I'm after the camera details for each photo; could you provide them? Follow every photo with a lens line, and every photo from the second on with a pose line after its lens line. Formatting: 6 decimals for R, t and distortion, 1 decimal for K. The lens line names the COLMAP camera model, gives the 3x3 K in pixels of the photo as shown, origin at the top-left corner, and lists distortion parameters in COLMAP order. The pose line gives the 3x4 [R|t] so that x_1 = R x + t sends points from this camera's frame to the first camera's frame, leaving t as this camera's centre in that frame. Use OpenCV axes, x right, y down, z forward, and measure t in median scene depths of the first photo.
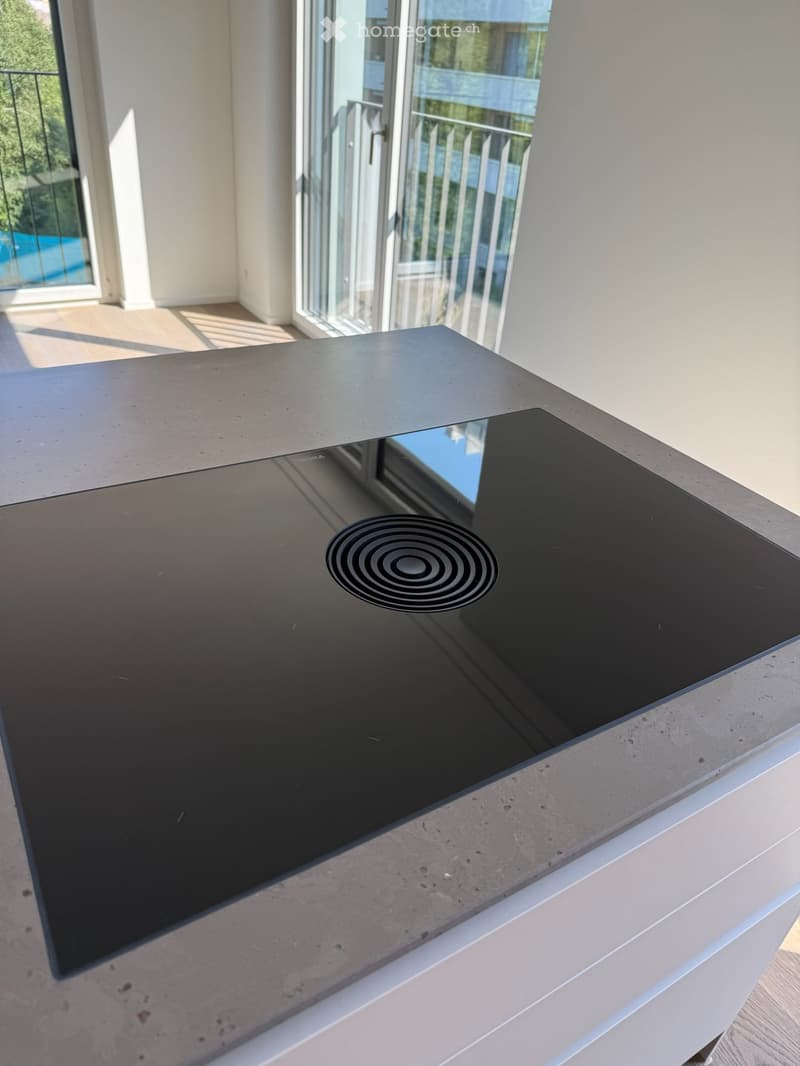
lens RADIAL K [[757.8, 0, 405.9], [0, 757.8, 532.4], [0, 0, 1]] dist [0.027700, -0.005449]
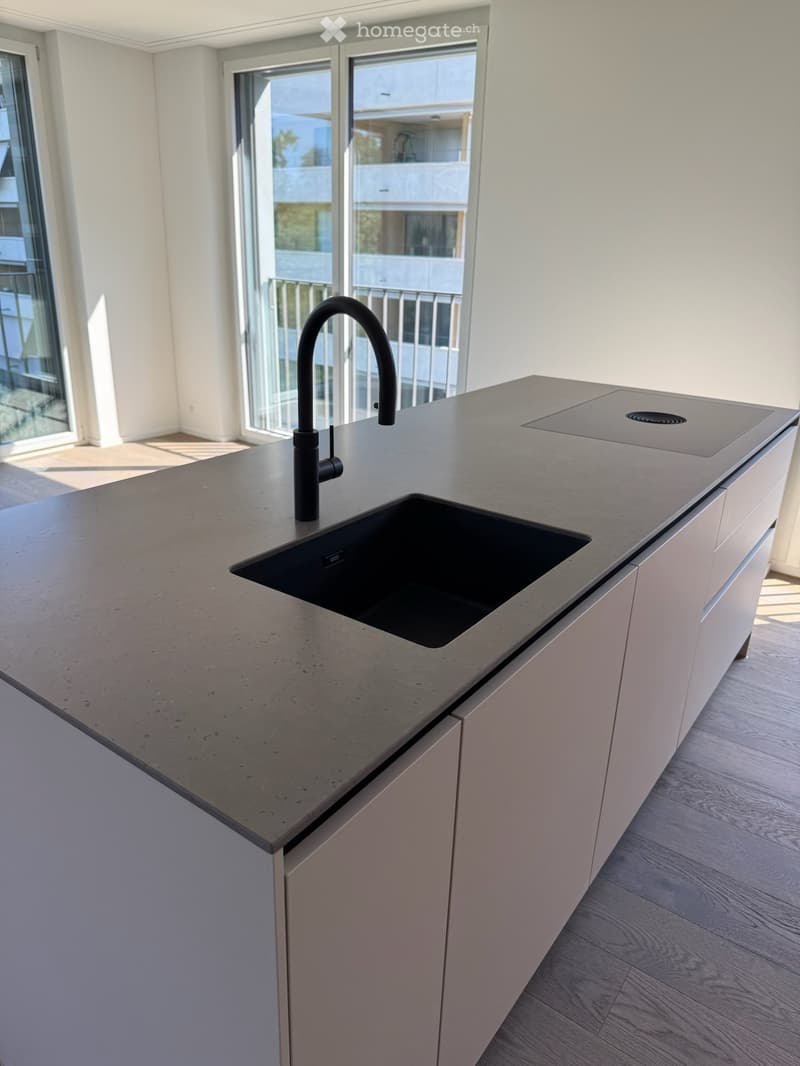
lens RADIAL K [[757.8, 0, 405.9], [0, 757.8, 532.4], [0, 0, 1]] dist [0.027700, -0.005449]
pose [[0.920964, -0.180317, 0.345413, -0.369111], [0.239030, 0.961530, -0.135367, 0.119443], [-0.307716, 0.207233, 0.928636, -0.251298]]
